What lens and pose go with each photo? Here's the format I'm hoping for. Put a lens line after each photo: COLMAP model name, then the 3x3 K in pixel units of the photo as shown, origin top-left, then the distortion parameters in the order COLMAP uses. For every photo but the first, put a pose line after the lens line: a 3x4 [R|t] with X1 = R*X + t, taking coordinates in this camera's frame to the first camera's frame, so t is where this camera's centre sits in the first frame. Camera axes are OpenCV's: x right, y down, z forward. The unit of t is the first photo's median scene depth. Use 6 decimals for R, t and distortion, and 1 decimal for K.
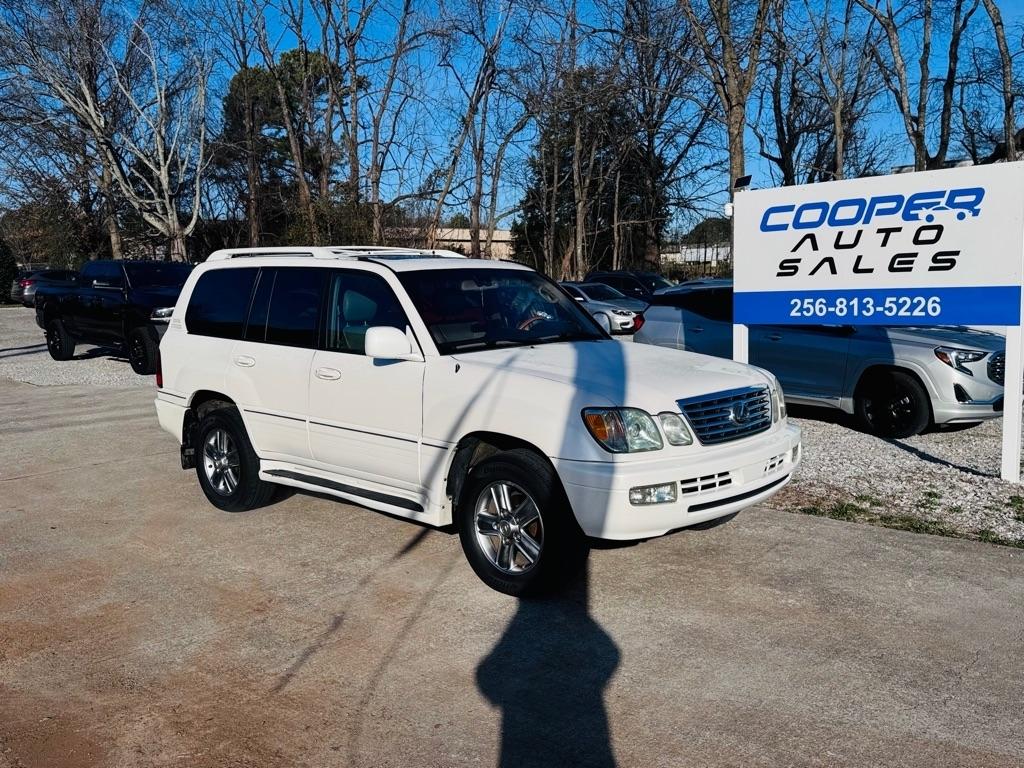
lens RADIAL K [[905.0, 0, 513.7], [0, 905.0, 406.3], [0, 0, 1]] dist [0.142458, -0.236433]
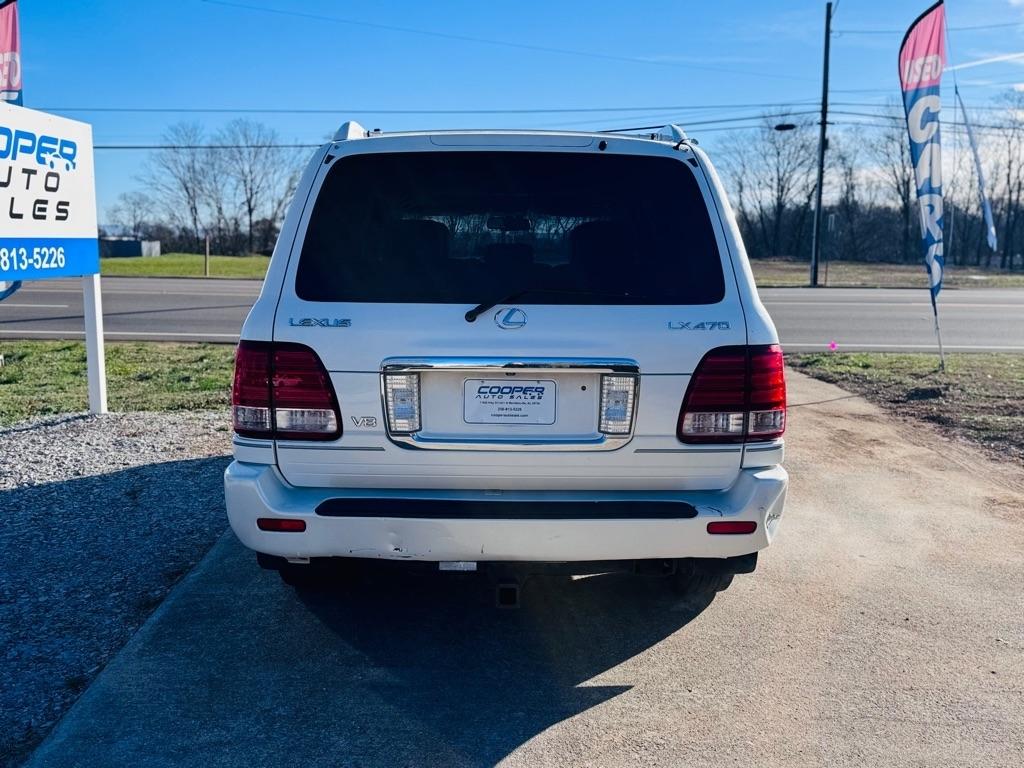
lens RADIAL K [[905.0, 0, 513.7], [0, 905.0, 406.3], [0, 0, 1]] dist [0.142458, -0.236433]
pose [[-0.686624, -0.109648, 0.718697, -0.564766], [0.101945, 0.964273, 0.244509, -0.140657], [-0.719830, 0.241153, -0.650915, 1.275471]]
